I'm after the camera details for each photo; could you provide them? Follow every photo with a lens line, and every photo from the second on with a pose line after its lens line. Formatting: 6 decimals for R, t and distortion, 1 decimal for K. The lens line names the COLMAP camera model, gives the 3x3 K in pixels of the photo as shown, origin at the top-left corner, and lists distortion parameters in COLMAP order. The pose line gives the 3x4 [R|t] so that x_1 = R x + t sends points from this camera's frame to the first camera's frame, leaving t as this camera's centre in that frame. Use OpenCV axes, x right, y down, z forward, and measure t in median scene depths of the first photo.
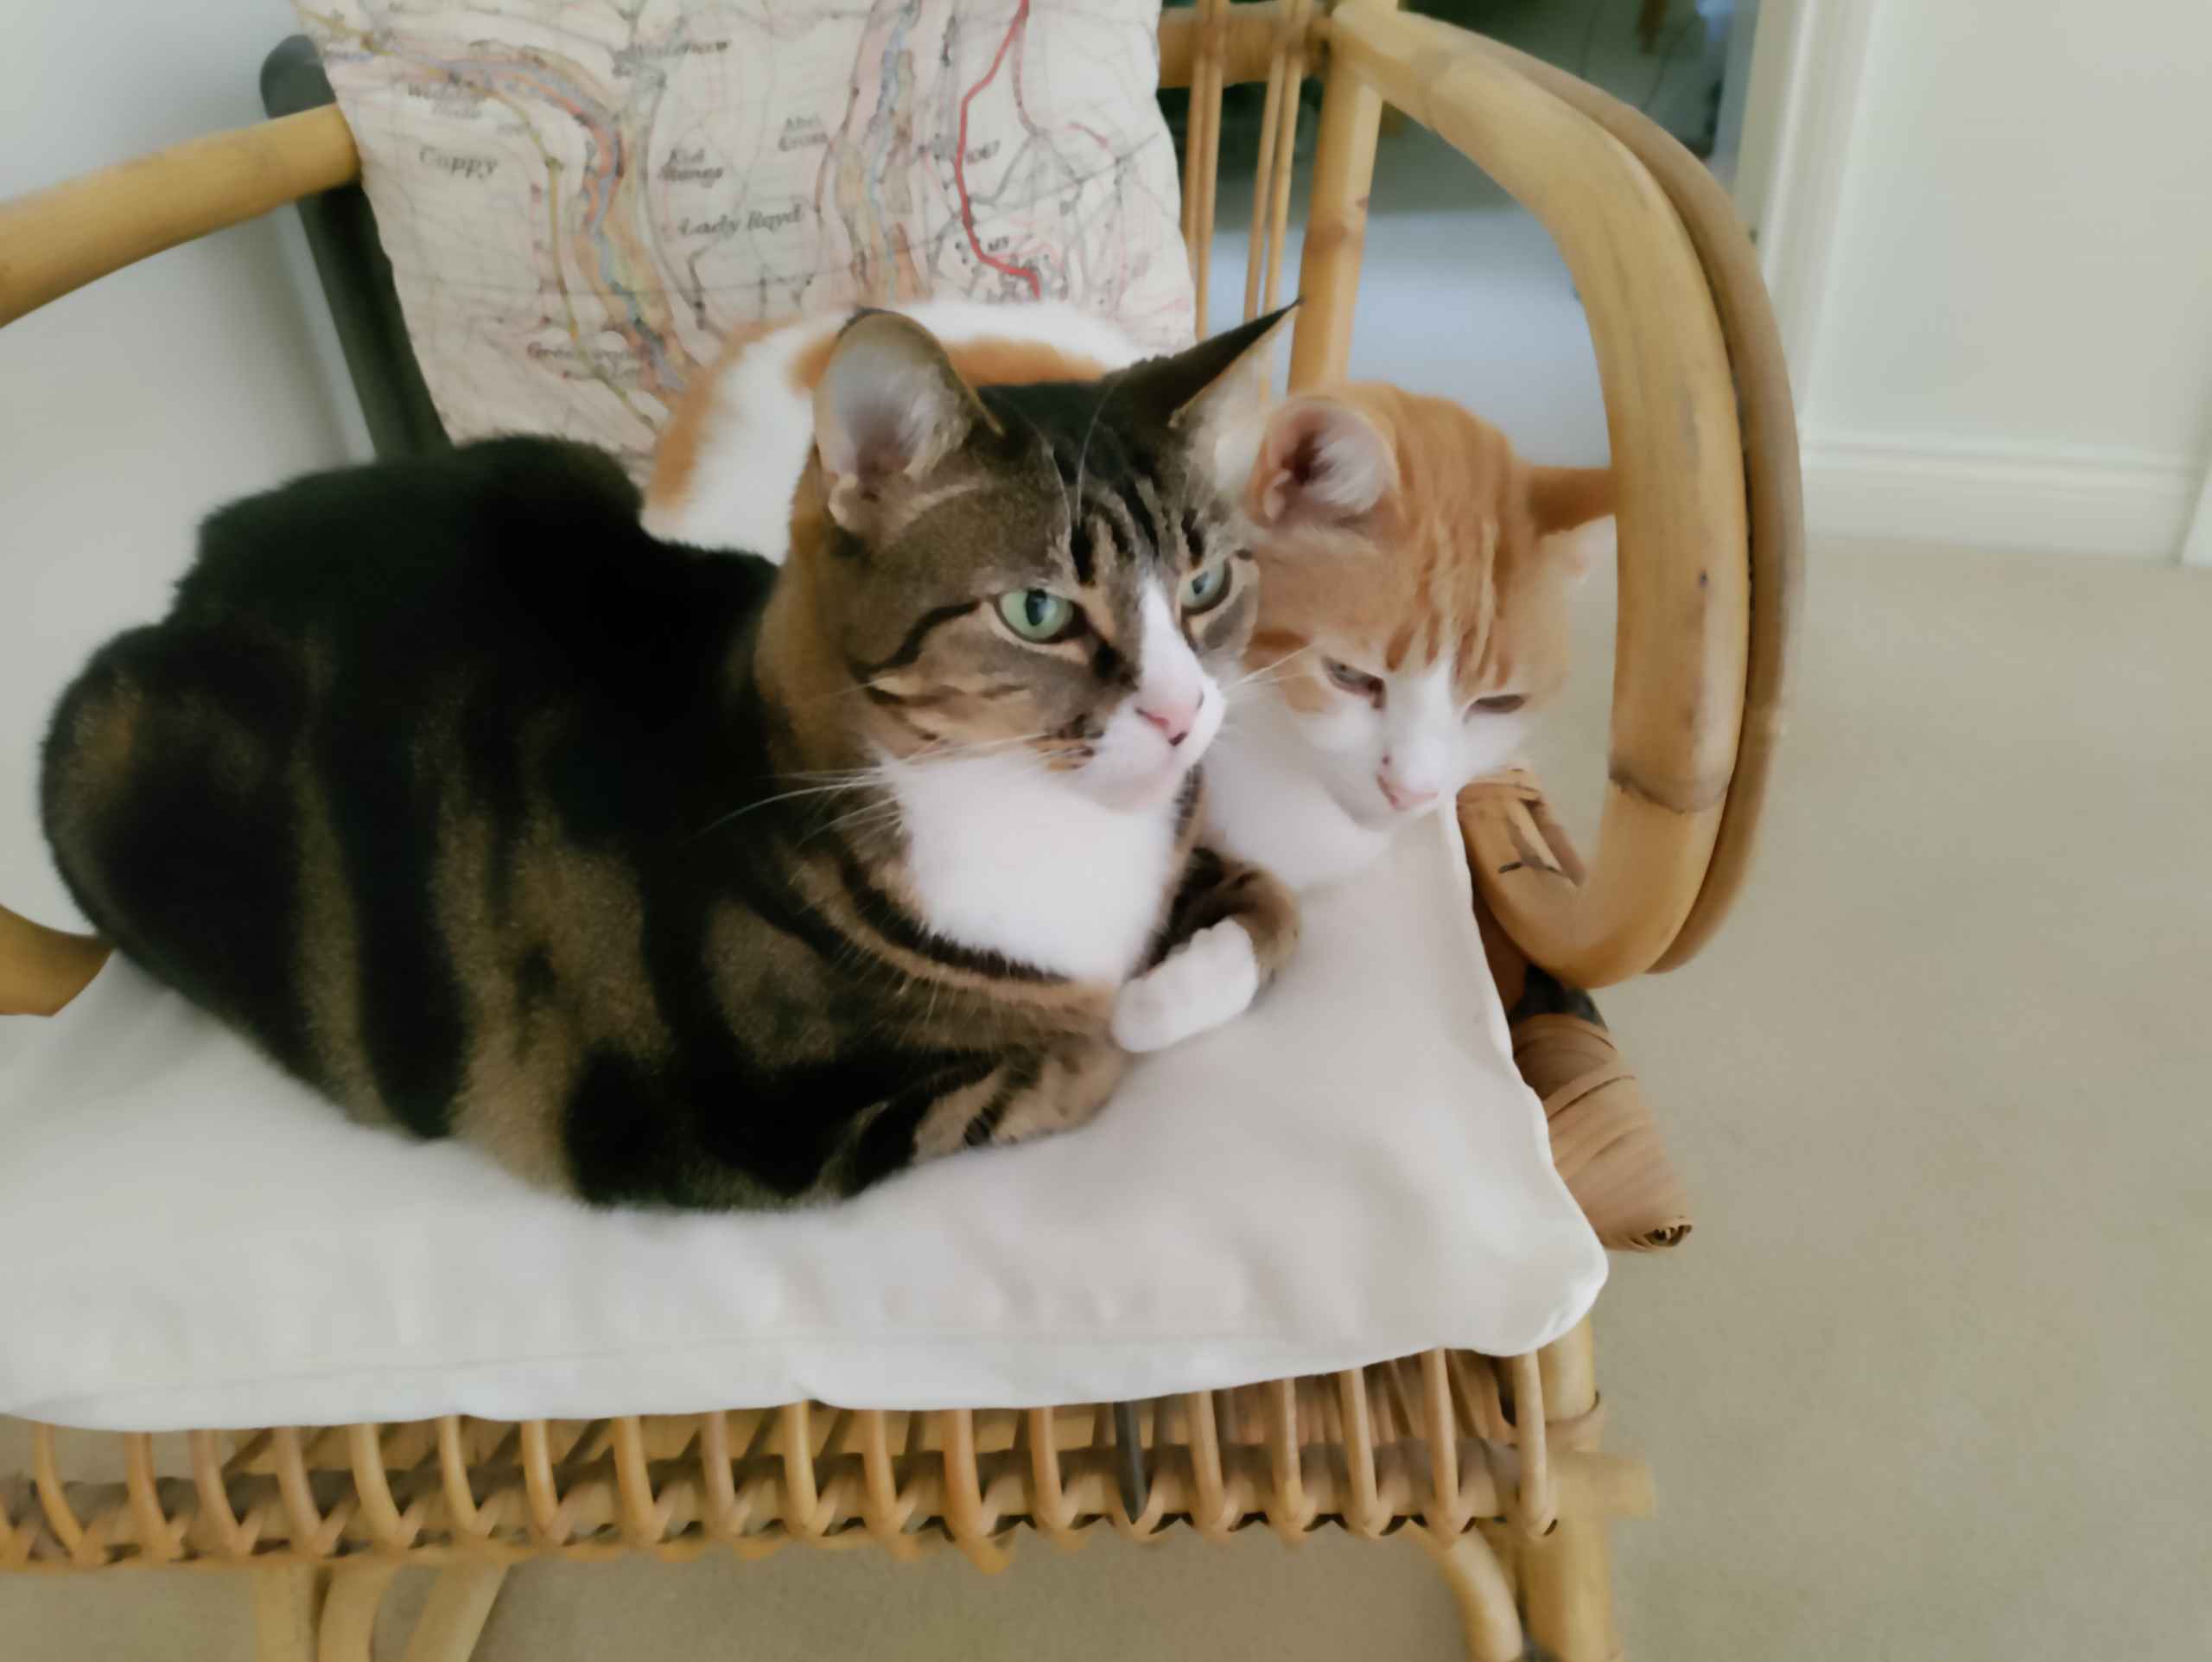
lens RADIAL K [[1624.2, 0, 1109.4], [0, 1624.2, 819.6], [0, 0, 1]] dist [0.082384, -0.117113]
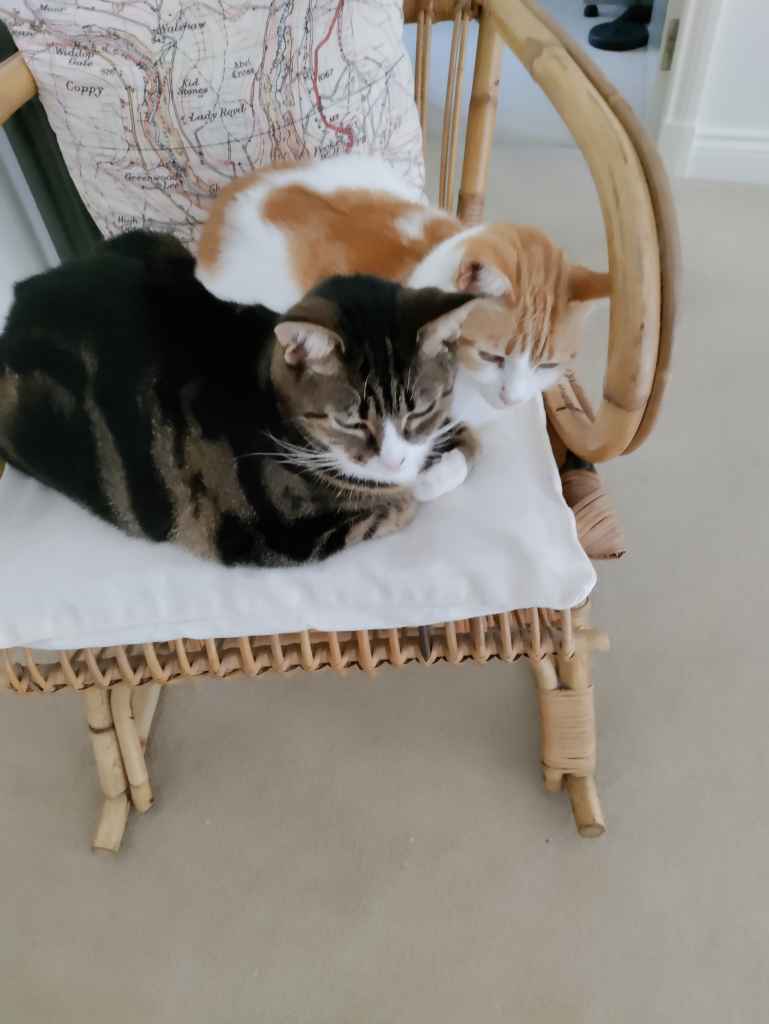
lens RADIAL K [[744.5, 0, 387.3], [0, 744.5, 513.4], [0, 0, 1]] dist [0.043034, -0.067243]
pose [[0.998743, -0.044848, 0.022377, -0.044115], [0.037638, 0.965931, 0.256047, -0.096333], [-0.033098, -0.254883, 0.966405, -0.113790]]
